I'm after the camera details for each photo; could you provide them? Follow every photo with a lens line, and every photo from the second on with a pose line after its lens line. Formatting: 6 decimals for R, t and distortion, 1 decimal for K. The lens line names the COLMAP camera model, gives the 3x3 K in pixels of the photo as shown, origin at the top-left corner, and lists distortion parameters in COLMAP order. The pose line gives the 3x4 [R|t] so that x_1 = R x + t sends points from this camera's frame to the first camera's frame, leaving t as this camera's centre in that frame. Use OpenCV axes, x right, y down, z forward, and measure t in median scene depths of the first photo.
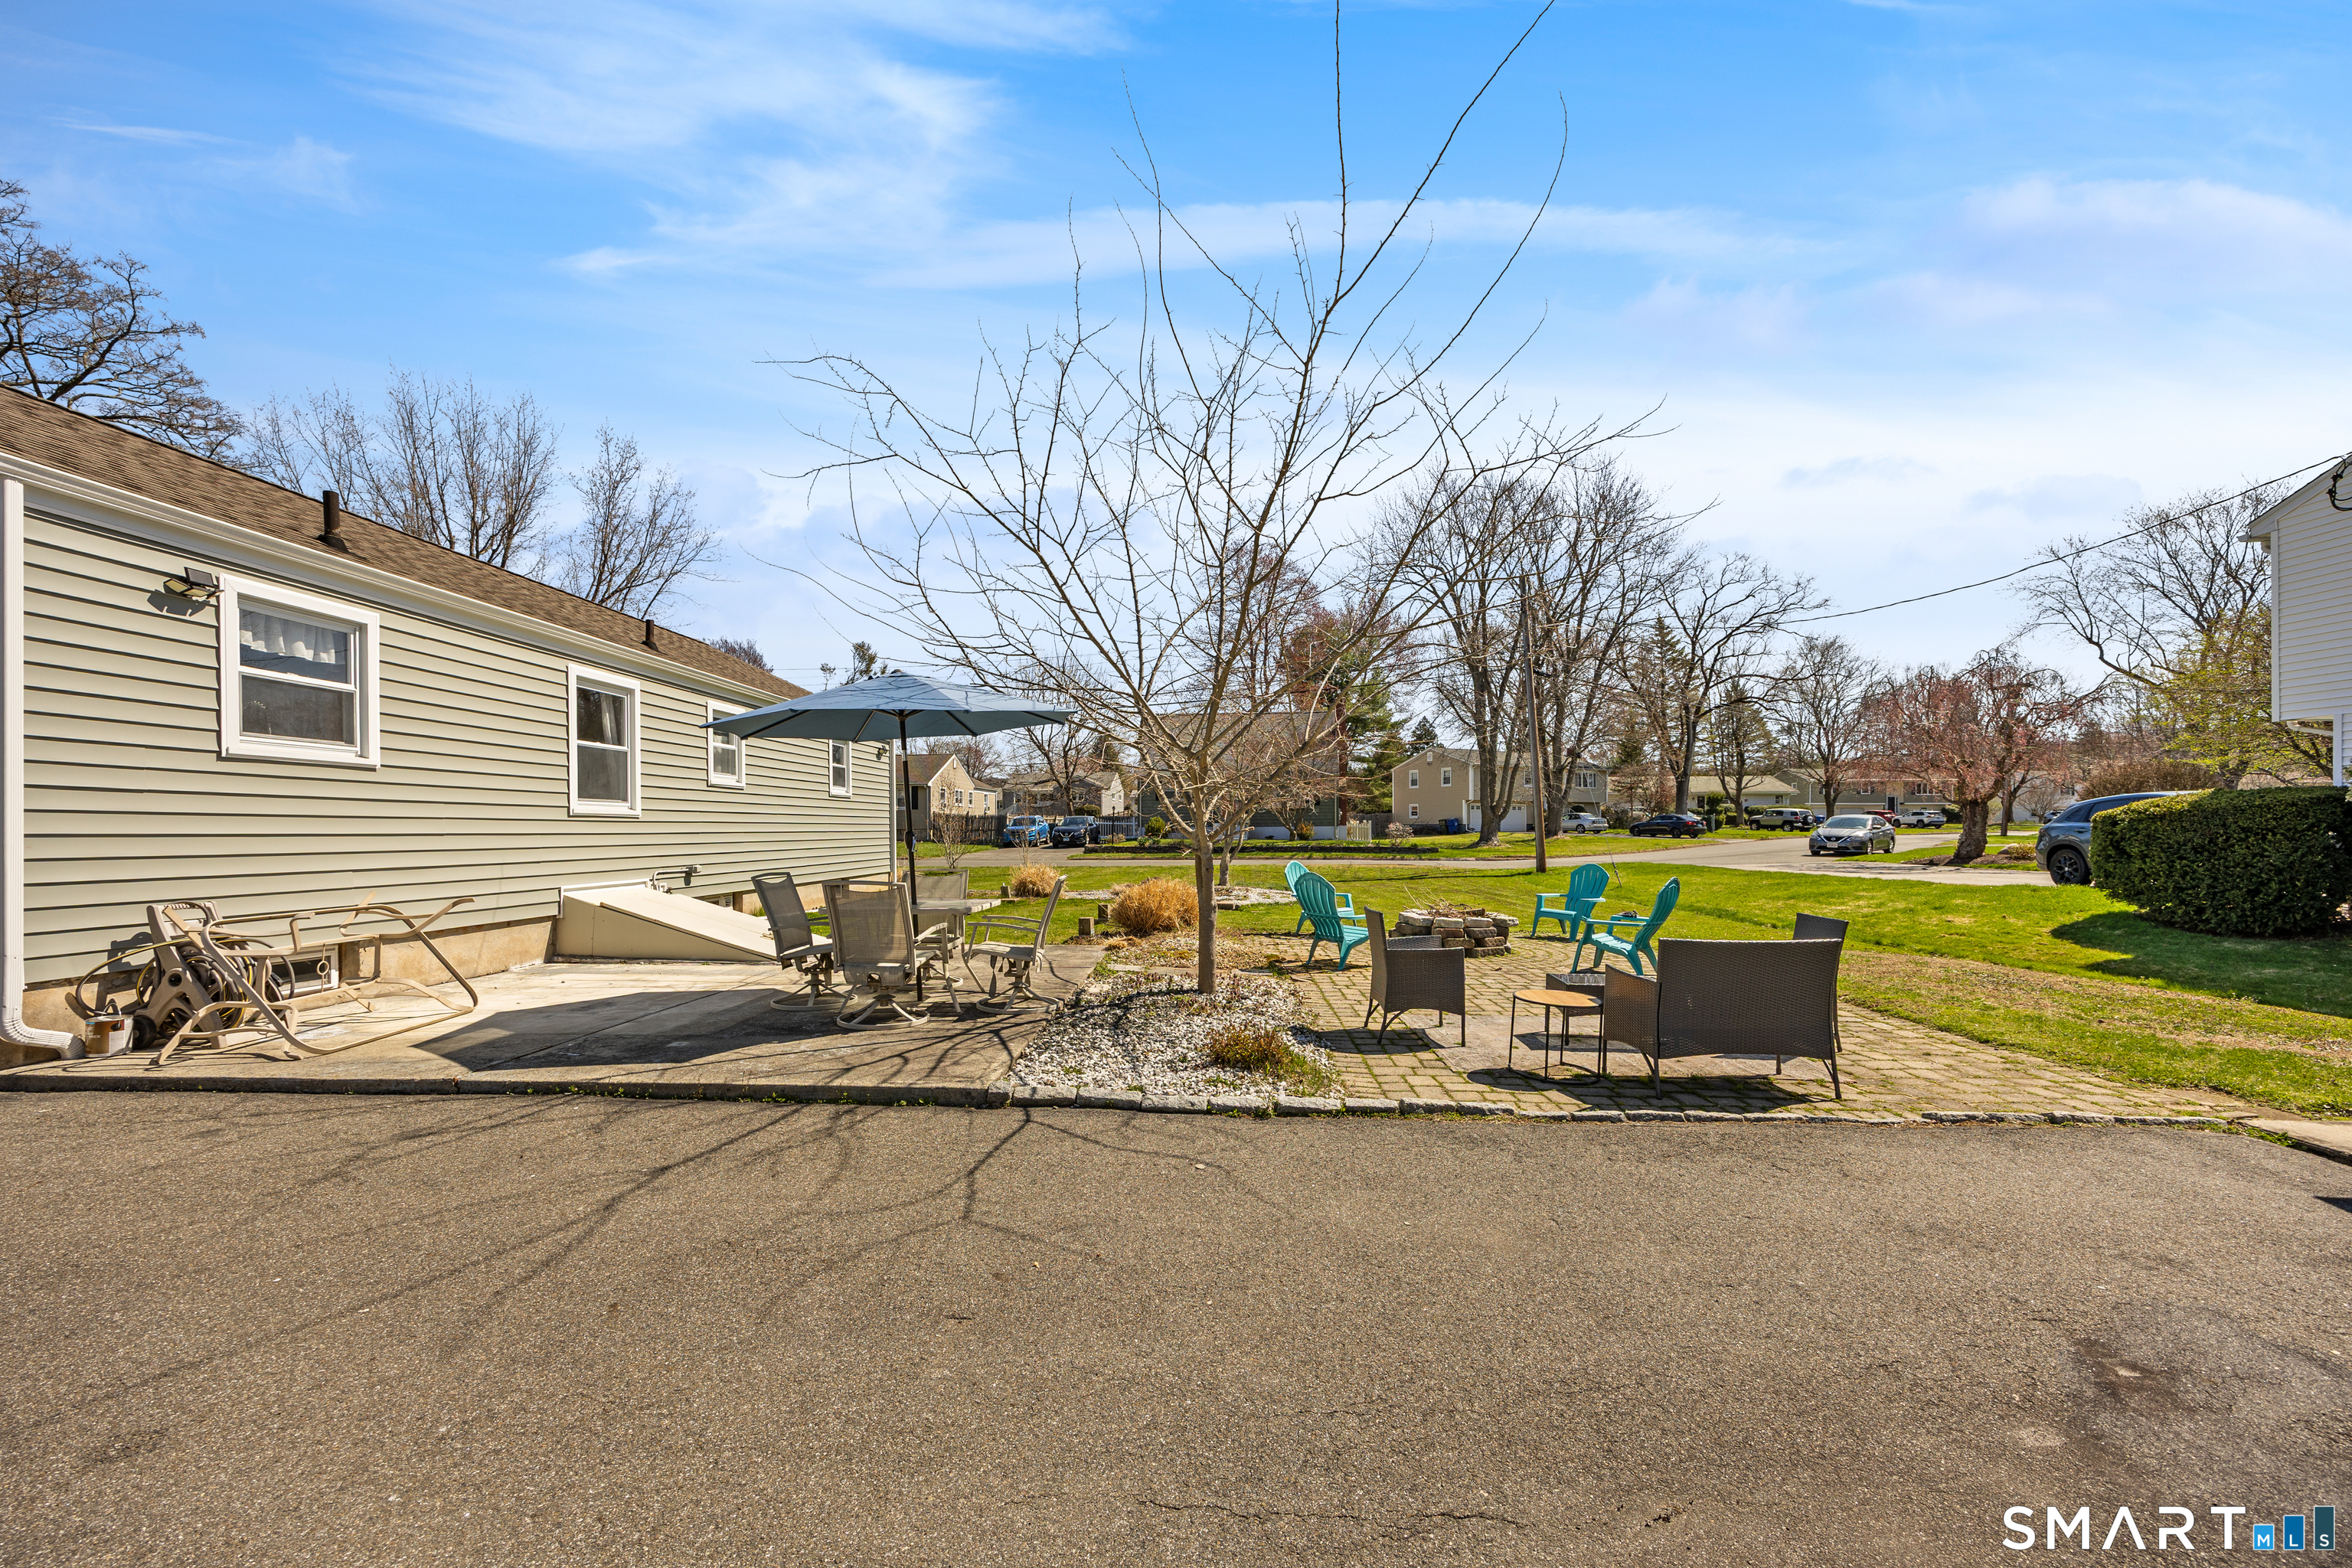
lens RADIAL K [[922.7, 0, 1167.4], [0, 922.7, 814.3], [0, 0, 1]] dist [0.000810, -0.000318]
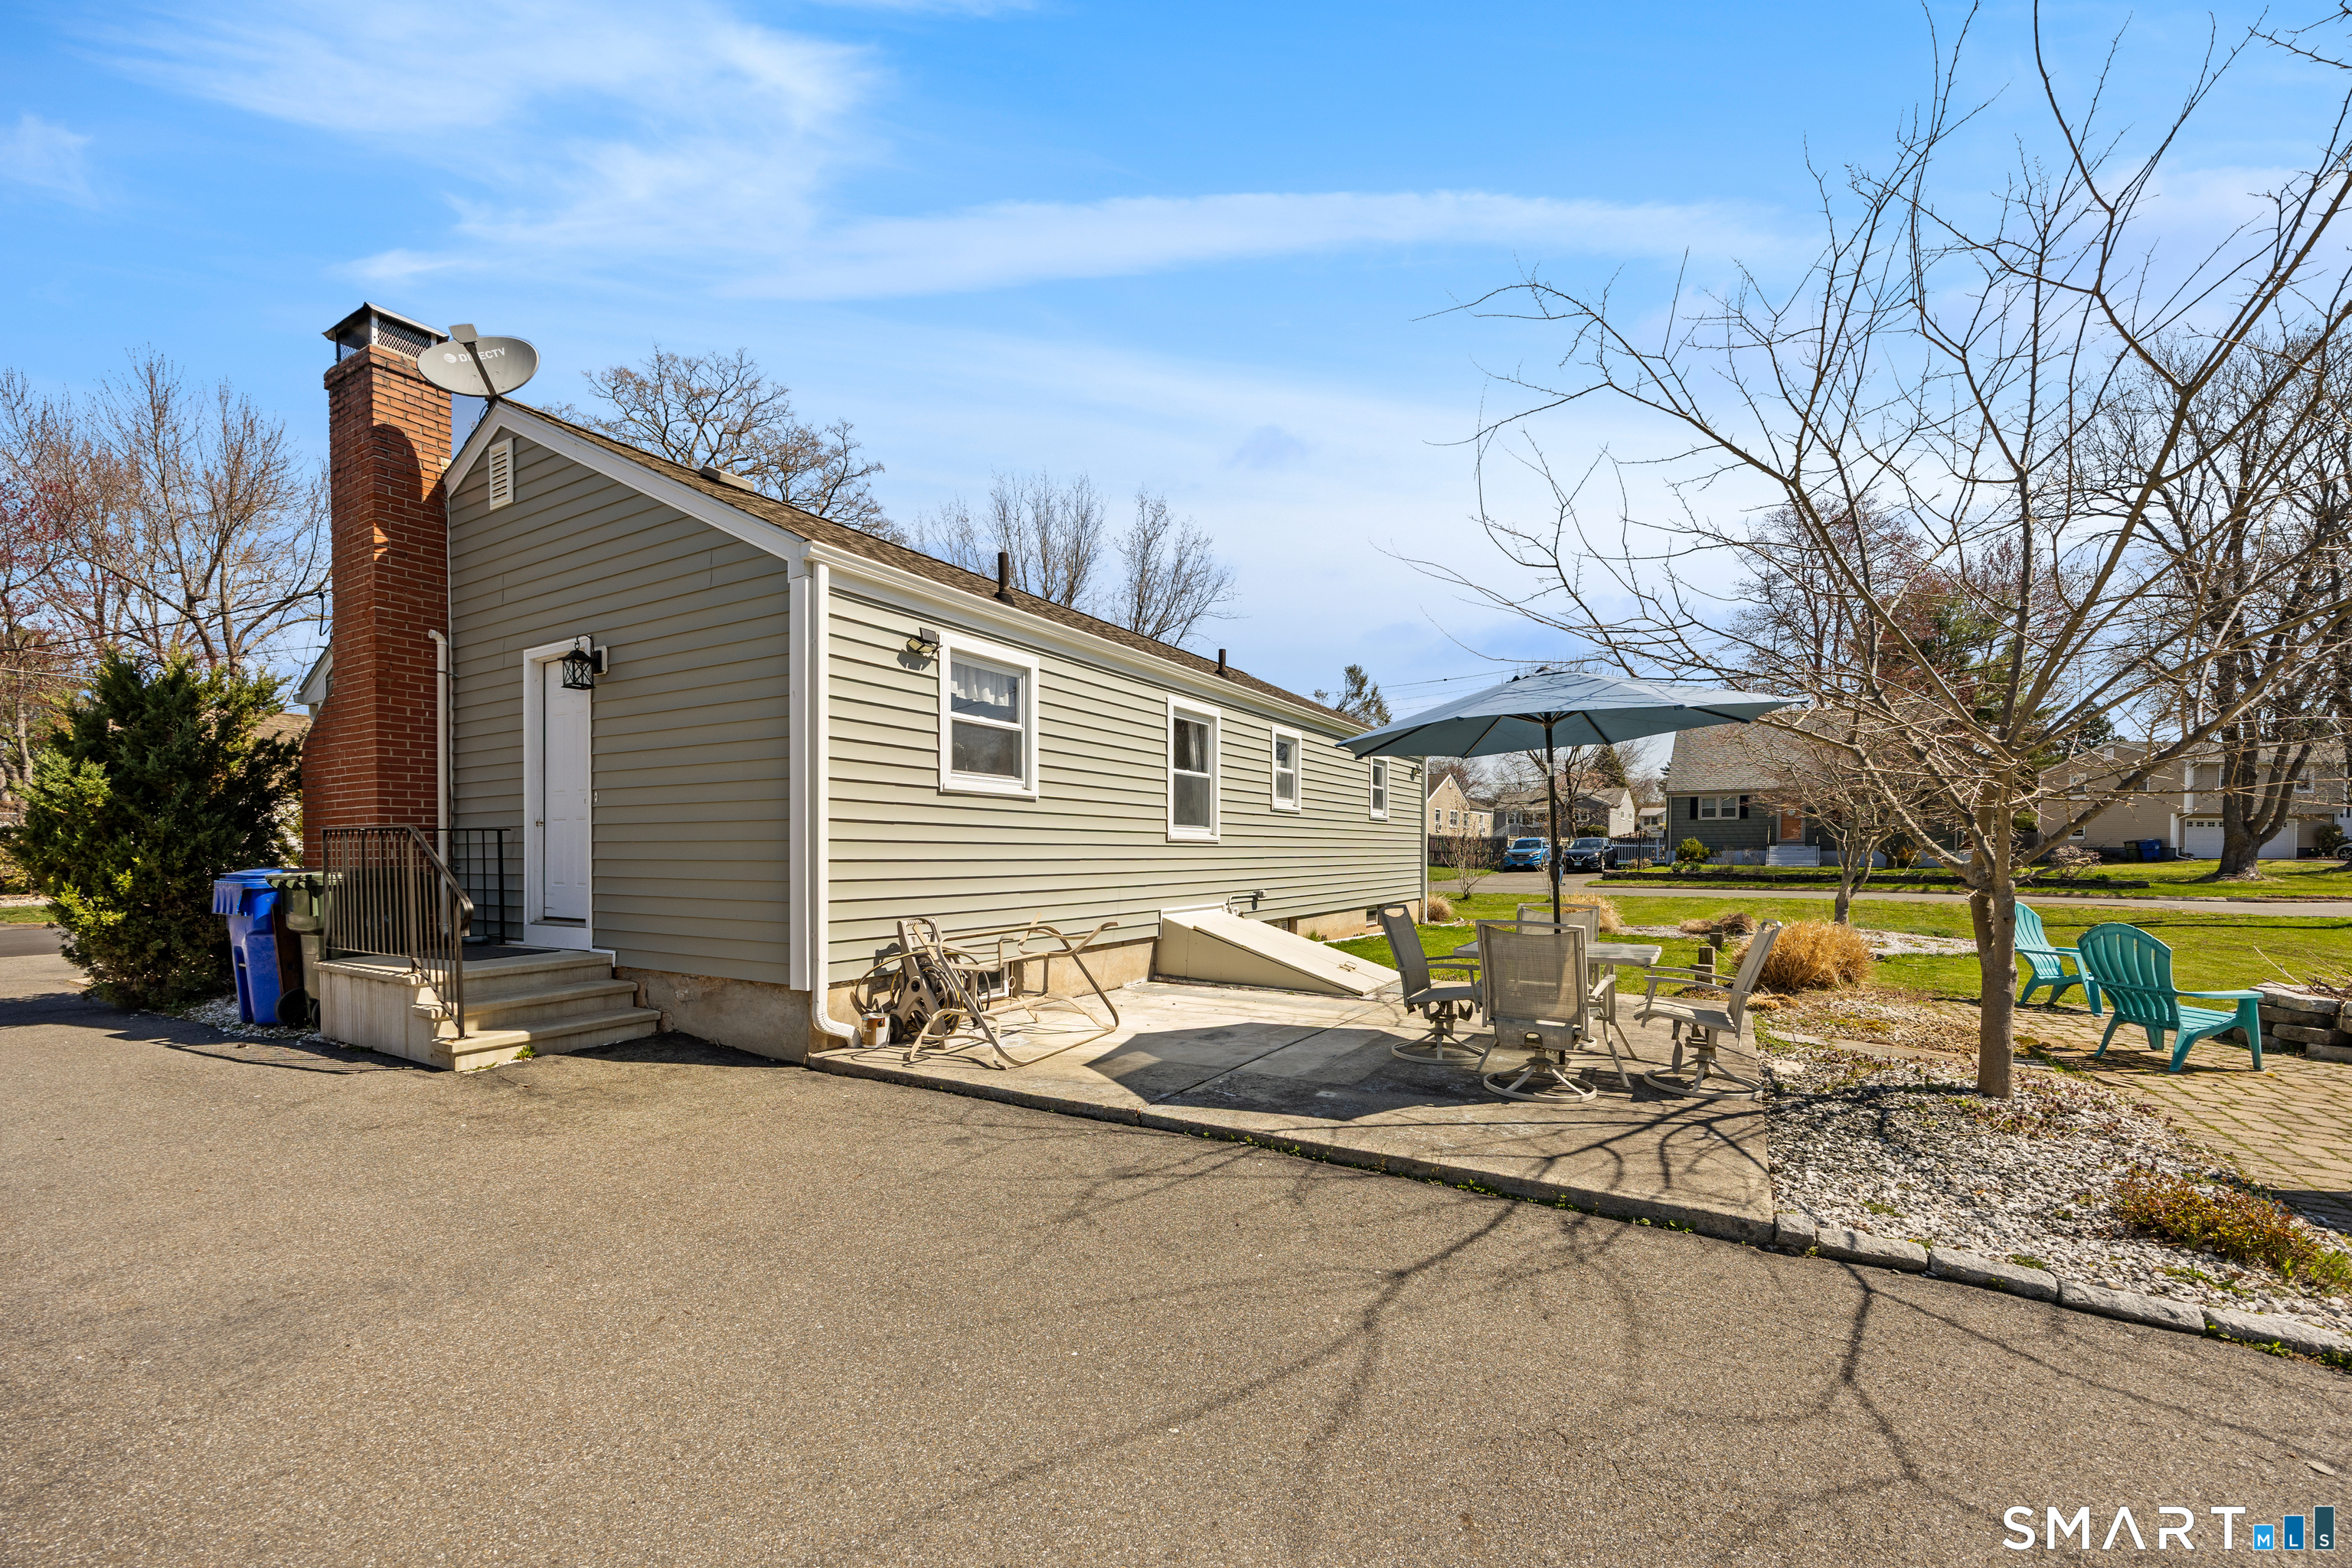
lens RADIAL K [[922.7, 0, 1169.1], [0, 922.7, 835.4], [0, 0, 1]] dist [0.000810, -0.000318]
pose [[0.882433, -0.004021, -0.470422, -0.202222], [0.003859, 0.999992, -0.001307, -0.004859], [0.470423, -0.000662, 0.882441, 0.105687]]
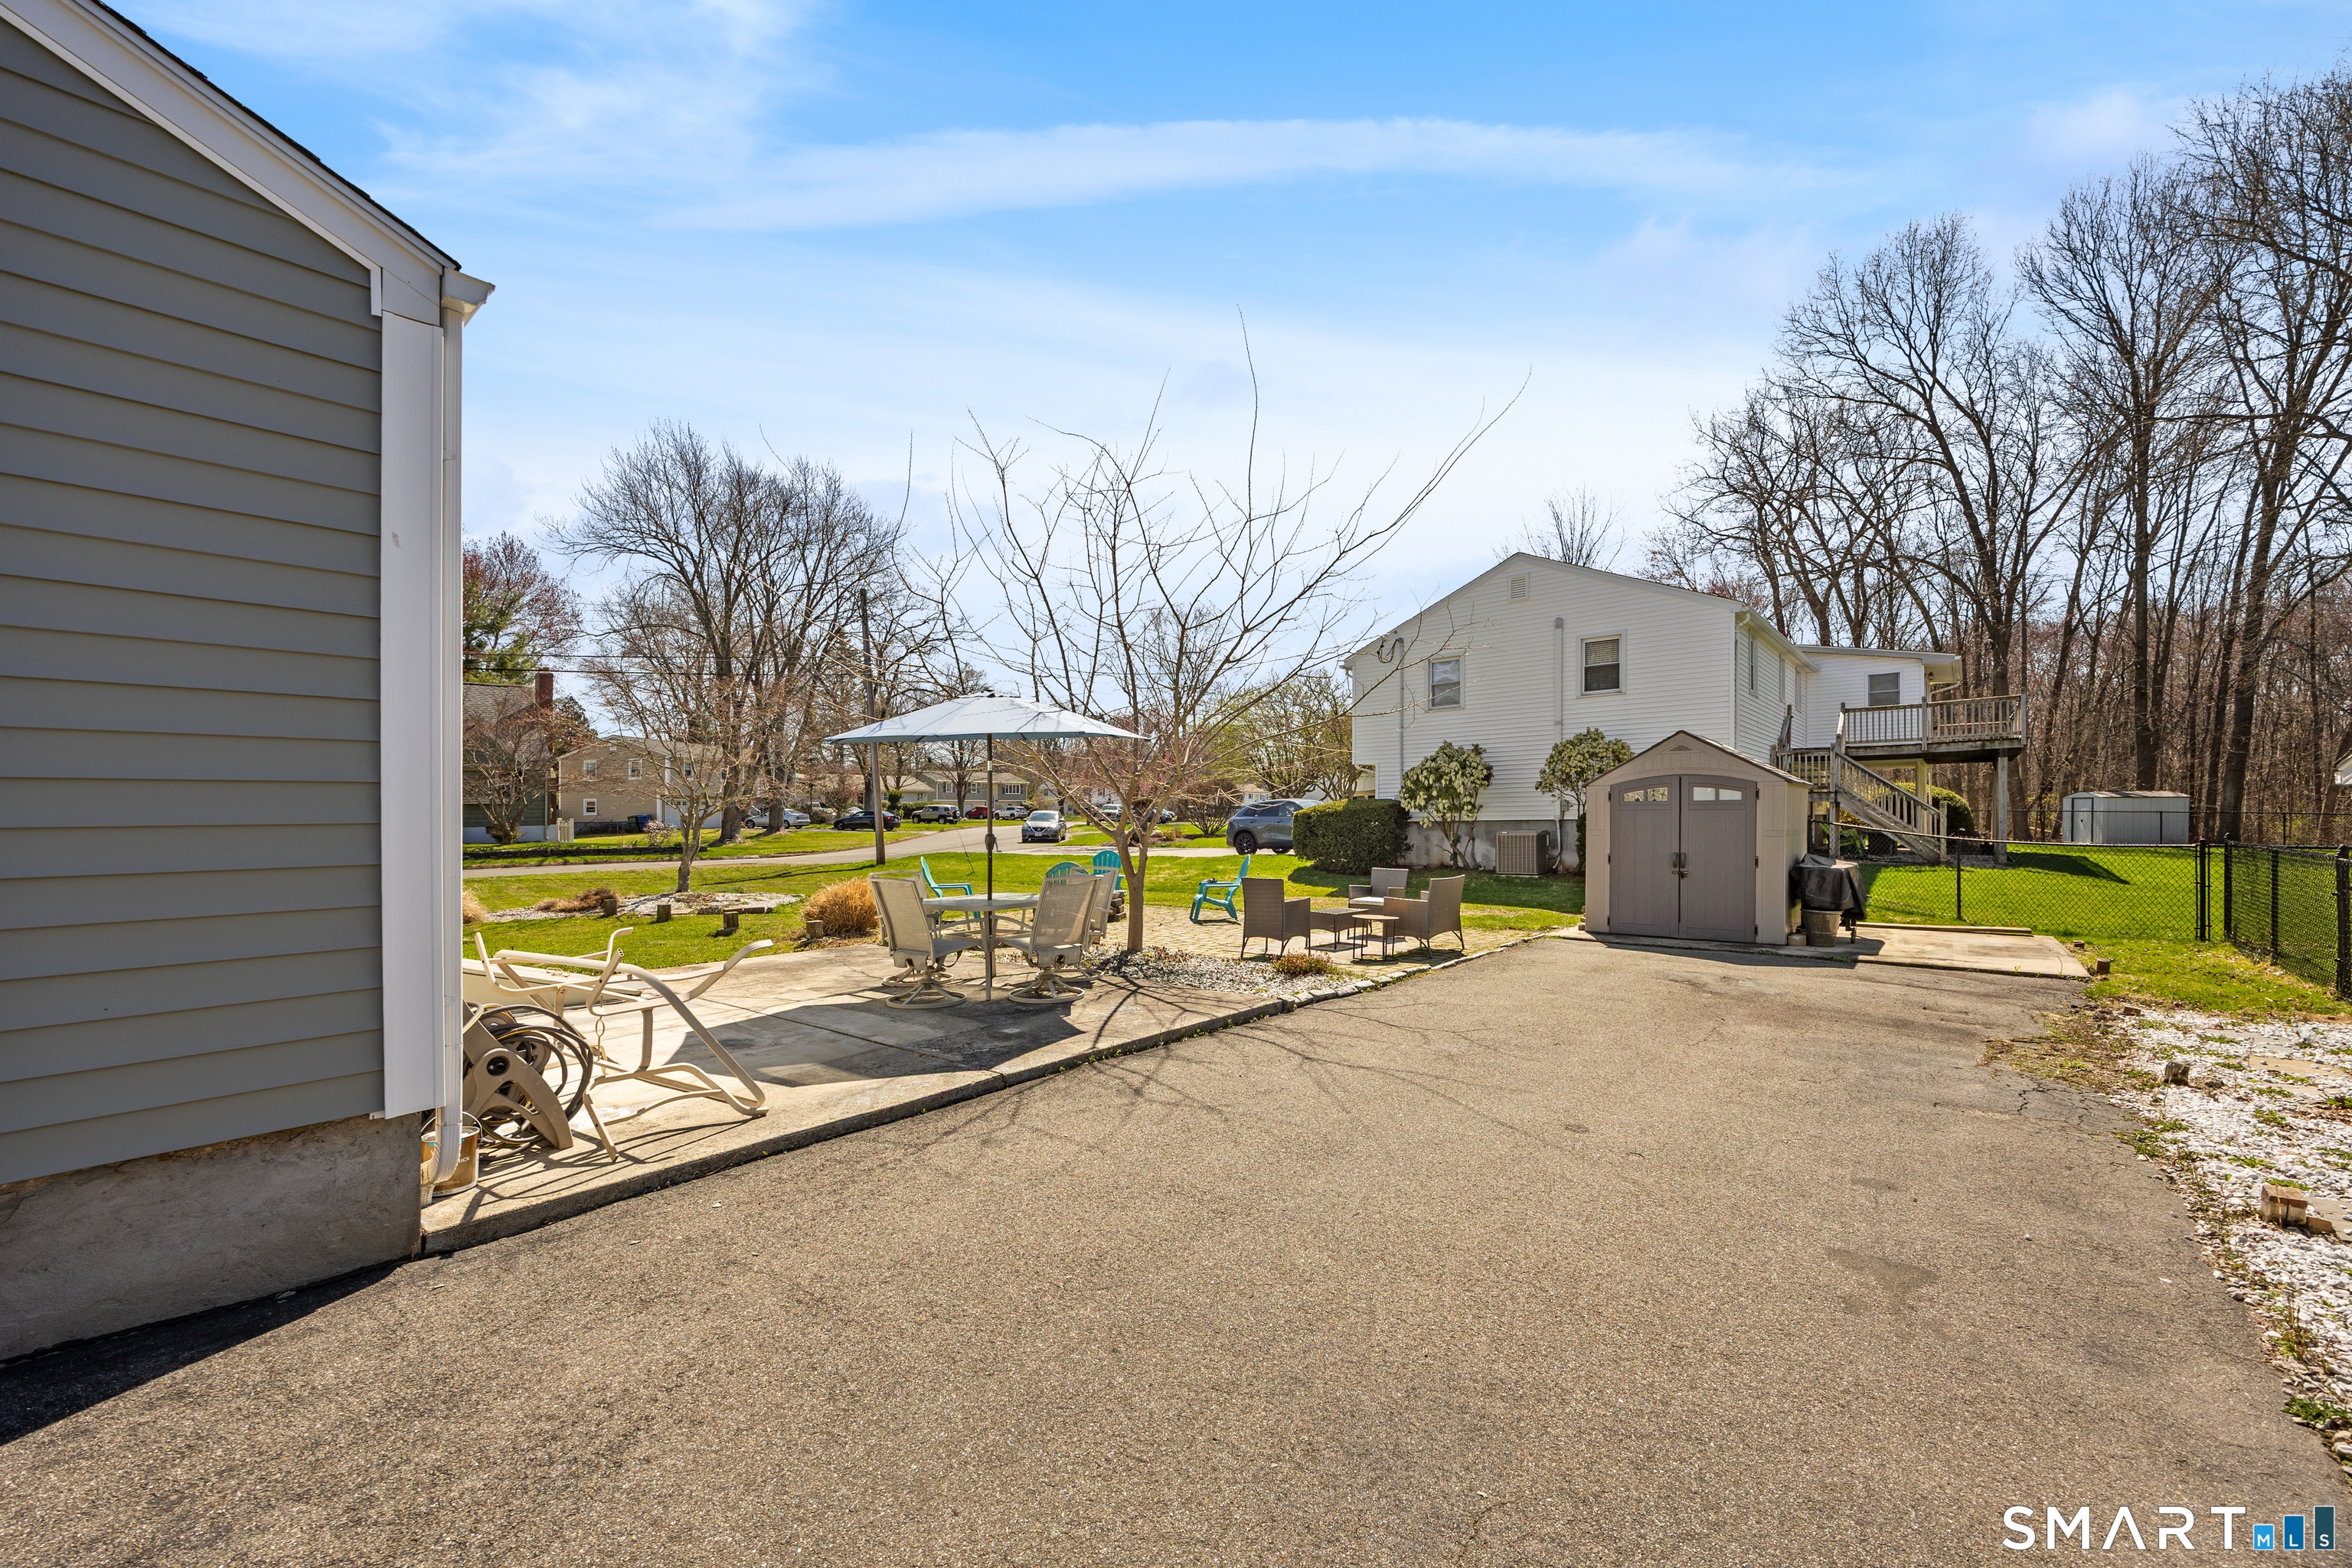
lens RADIAL K [[922.7, 0, 1195.7], [0, 922.7, 805.6], [0, 0, 1]] dist [0.000810, -0.000318]
pose [[0.622893, 0.002653, 0.782303, -1.082854], [0.000754, 0.999992, -0.003992, -0.010817], [-0.782307, 0.003076, 0.622886, 0.127886]]
